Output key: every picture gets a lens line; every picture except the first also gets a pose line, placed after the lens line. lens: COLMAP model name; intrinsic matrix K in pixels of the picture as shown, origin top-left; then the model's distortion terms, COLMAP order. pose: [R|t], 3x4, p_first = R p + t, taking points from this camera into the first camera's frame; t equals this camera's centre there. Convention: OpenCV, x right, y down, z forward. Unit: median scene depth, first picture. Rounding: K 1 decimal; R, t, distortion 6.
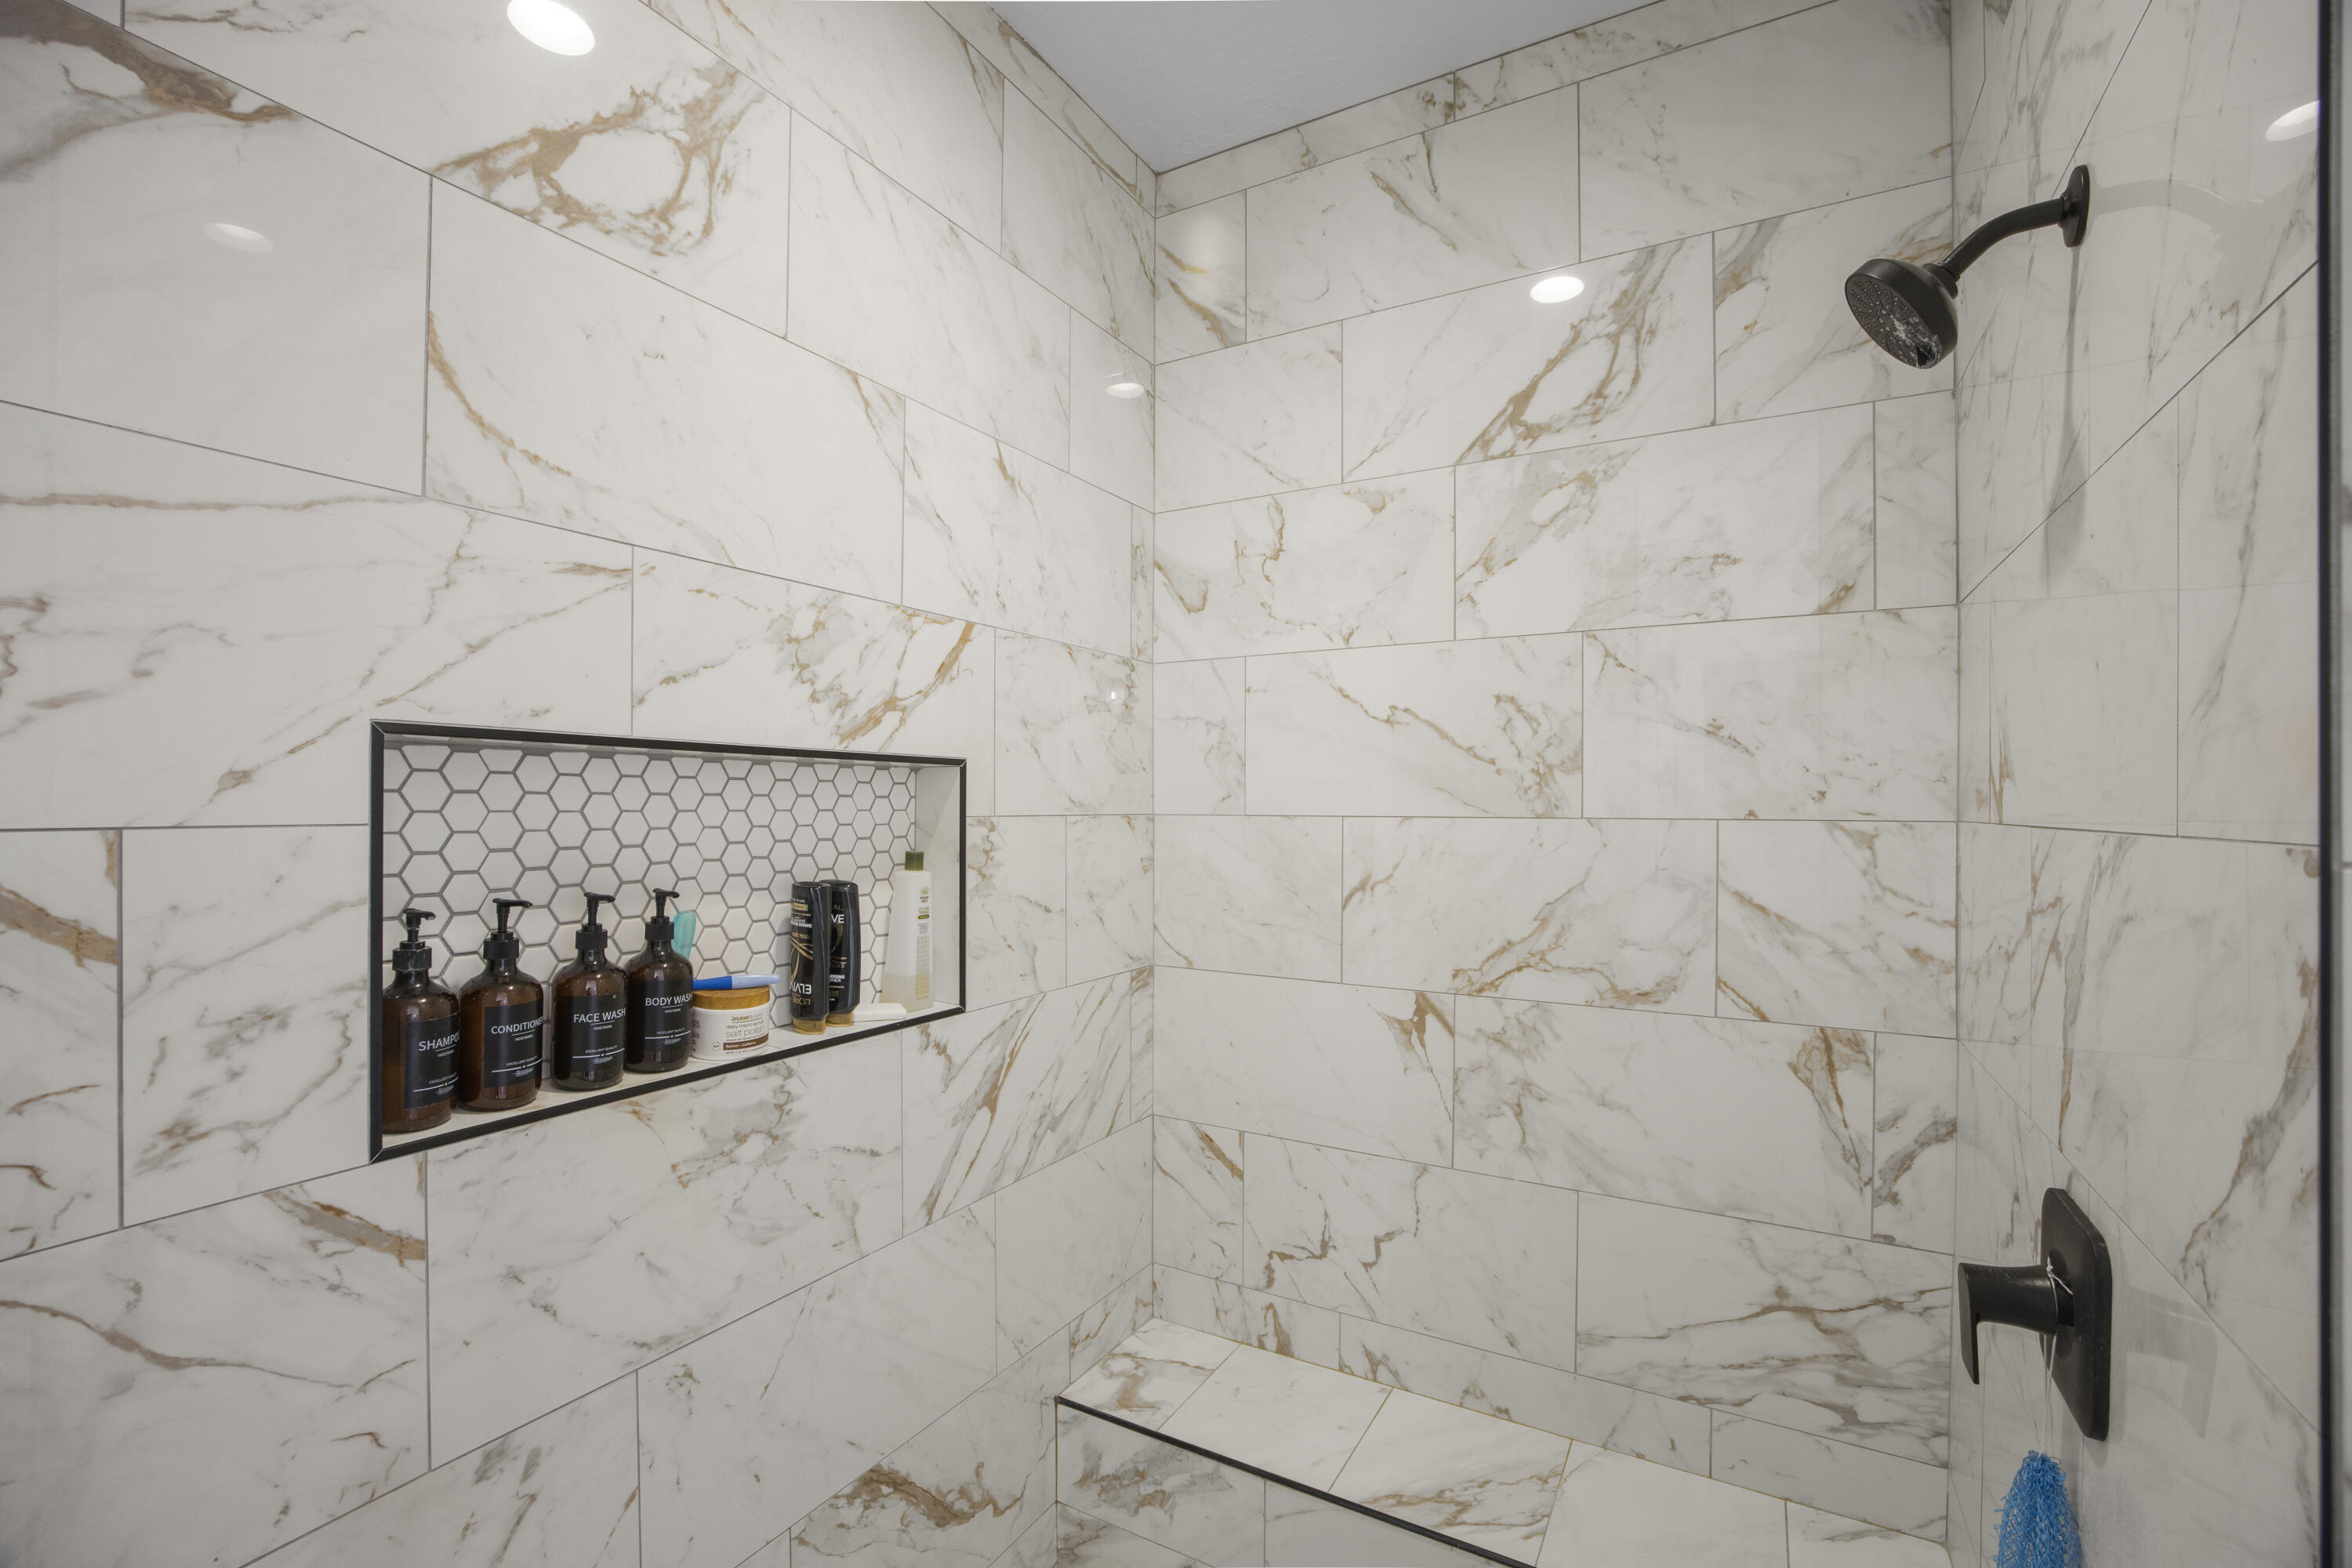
lens RADIAL K [[1014.2, 0, 1182.5], [0, 1014.2, 793.0], [0, 0, 1]] dist [-0.009775, 0.000247]
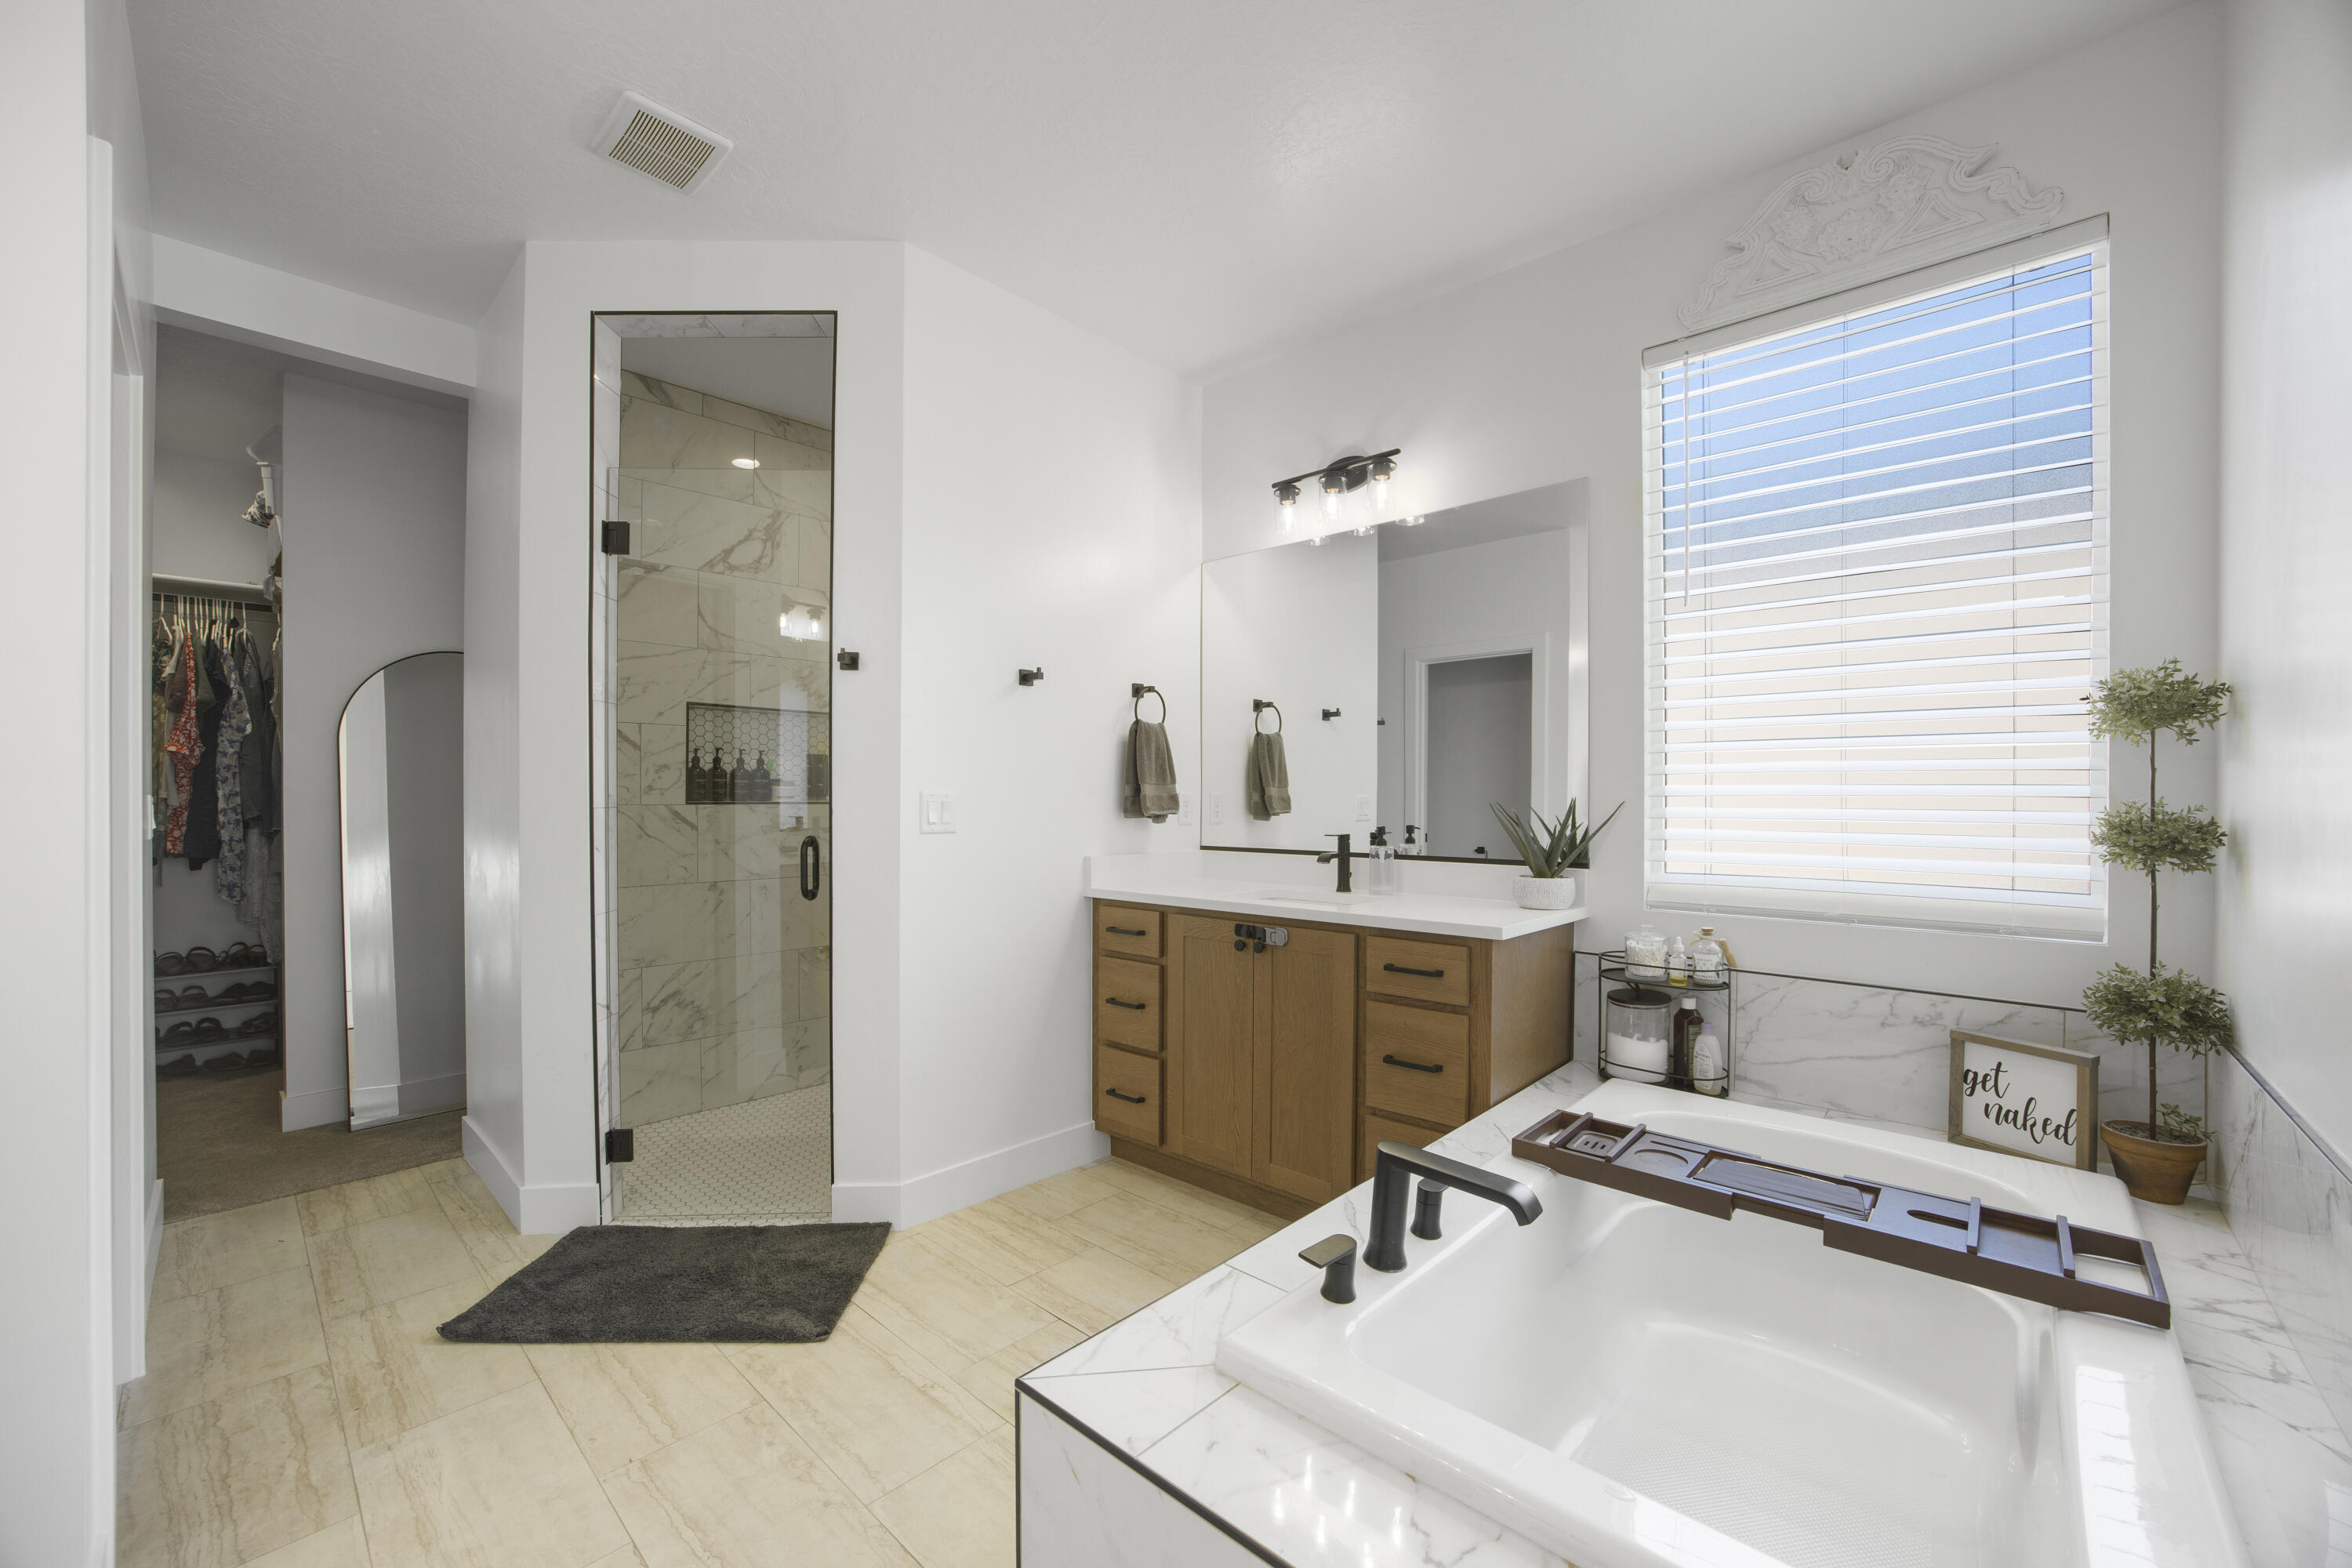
lens RADIAL K [[940.7, 0, 1167.1], [0, 940.7, 787.5], [0, 0, 1]] dist [0.000825, 0.000068]
pose [[0.970693, 0.003300, -0.240301, 1.896825], [-0.002200, 0.999986, 0.004845, 0.237163], [0.240313, -0.004174, 0.970686, -2.119278]]
